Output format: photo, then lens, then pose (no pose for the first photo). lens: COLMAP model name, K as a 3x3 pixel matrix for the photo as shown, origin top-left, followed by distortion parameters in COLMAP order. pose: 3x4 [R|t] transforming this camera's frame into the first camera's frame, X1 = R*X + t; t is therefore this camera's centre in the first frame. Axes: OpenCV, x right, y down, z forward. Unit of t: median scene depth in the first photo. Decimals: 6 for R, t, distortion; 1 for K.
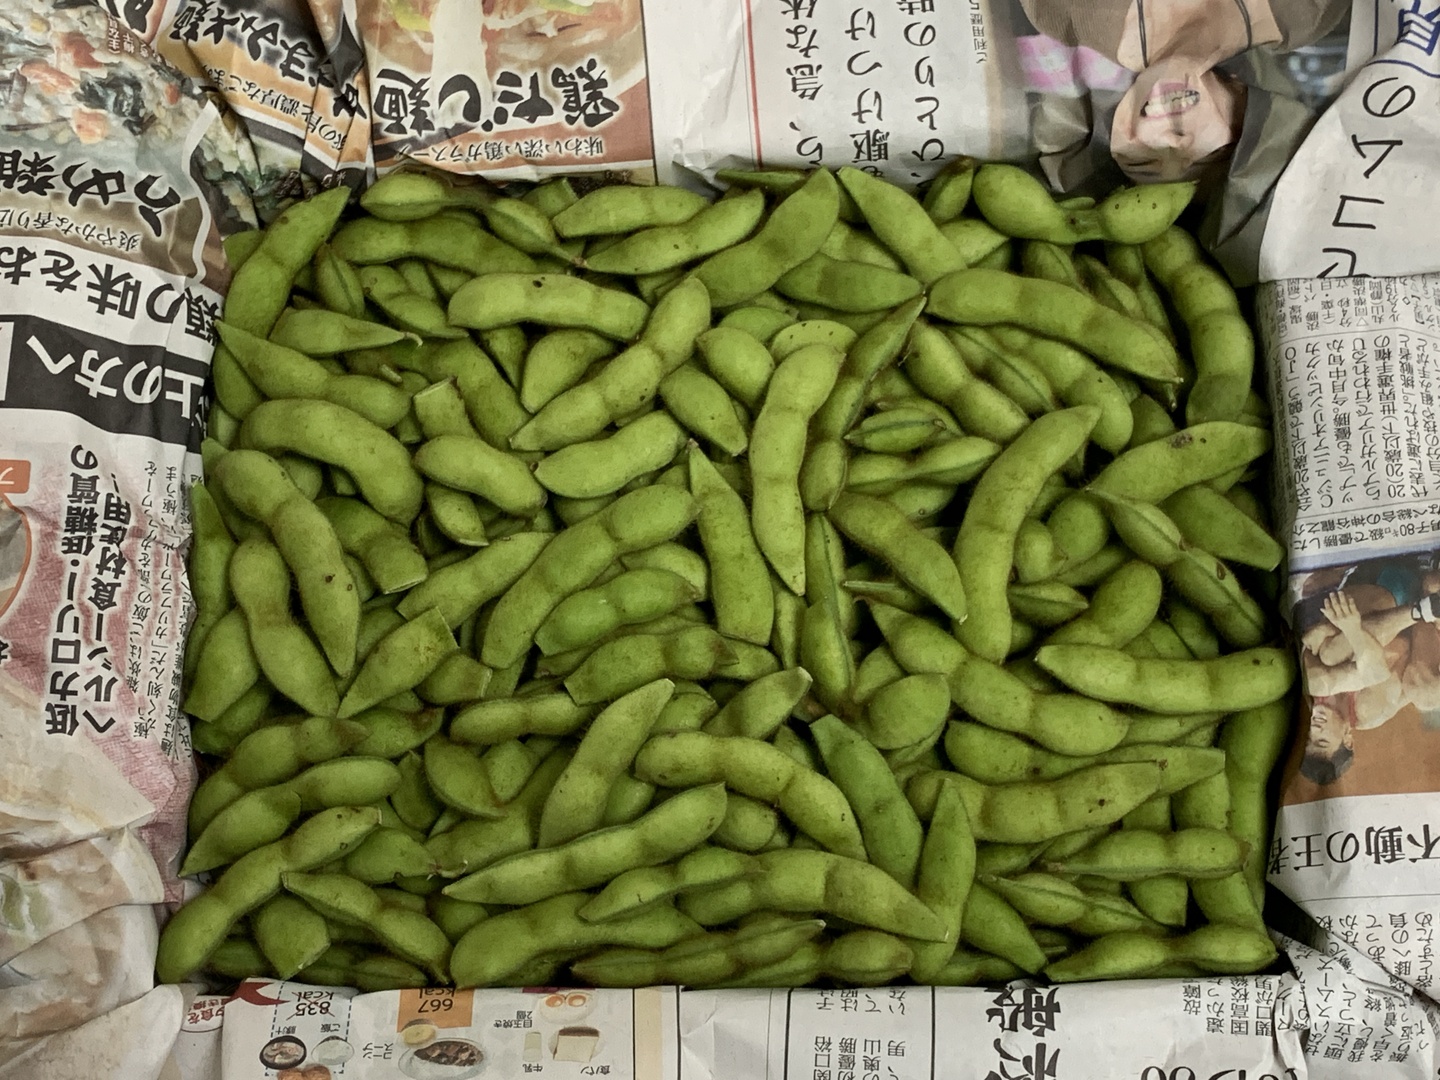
lens RADIAL K [[2222.2, 0, 718.7], [0, 2222.2, 536.4], [0, 0, 1]] dist [0.072518, 0.114305]
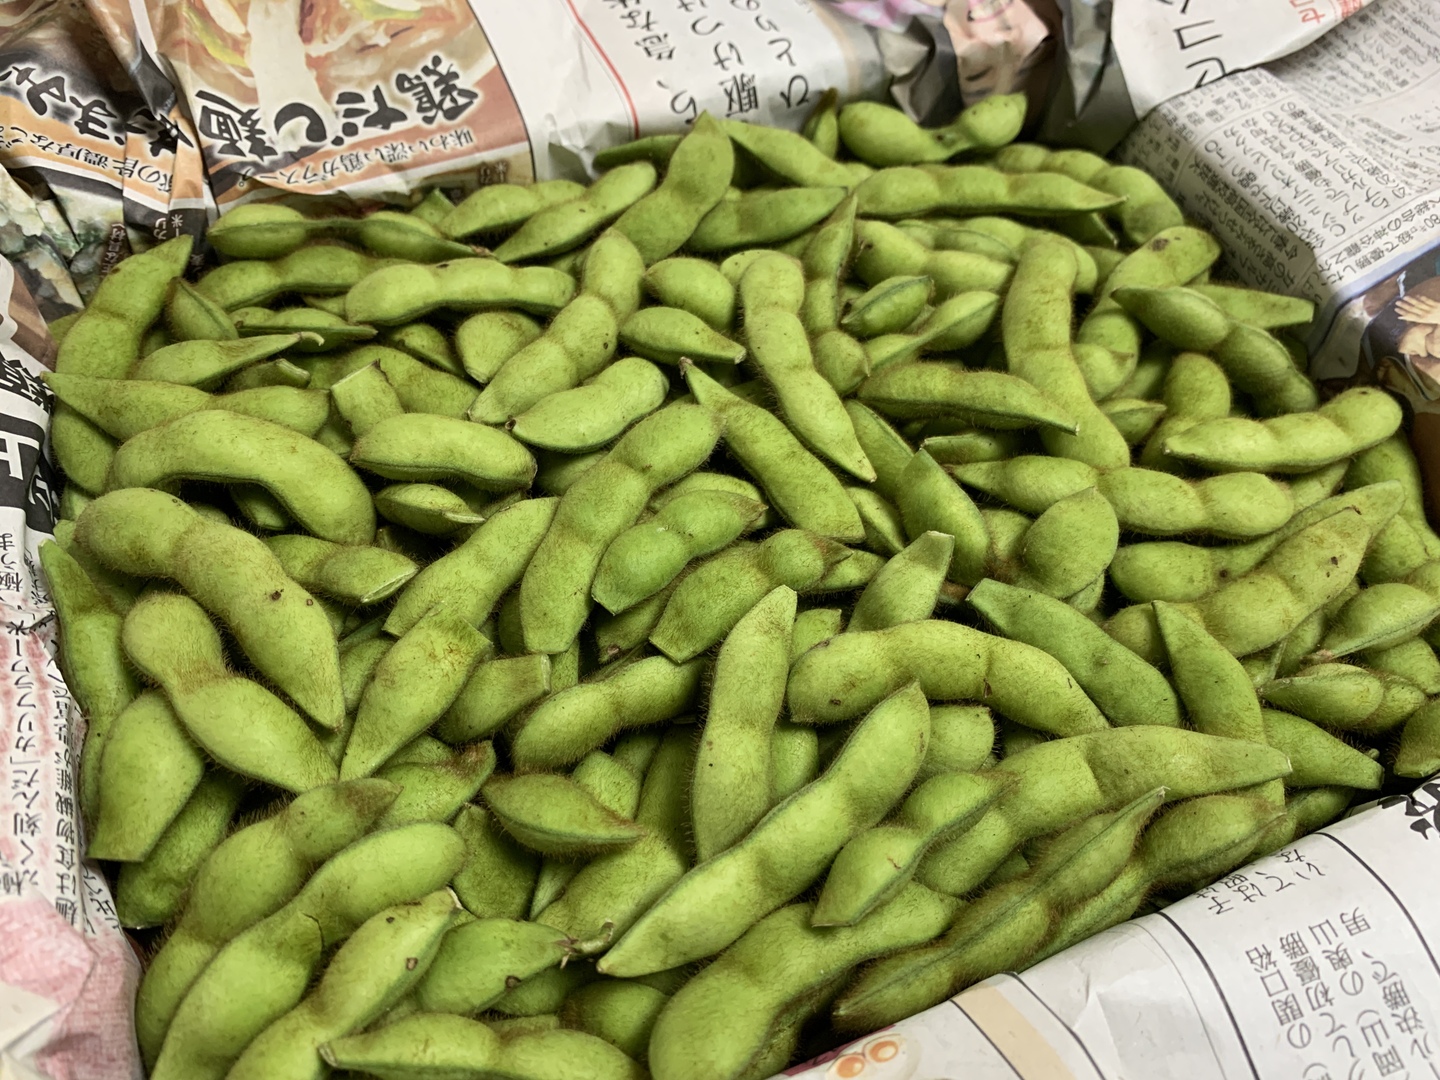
lens RADIAL K [[1149.5, 0, 732.5], [0, 1149.5, 547.4], [0, 0, 1]] dist [-0.039586, 0.033842]
pose [[0.917508, -0.263525, 0.297882, -0.138434], [0.341711, 0.905558, -0.251394, 0.132362], [-0.203501, 0.332445, 0.920906, 0.605984]]
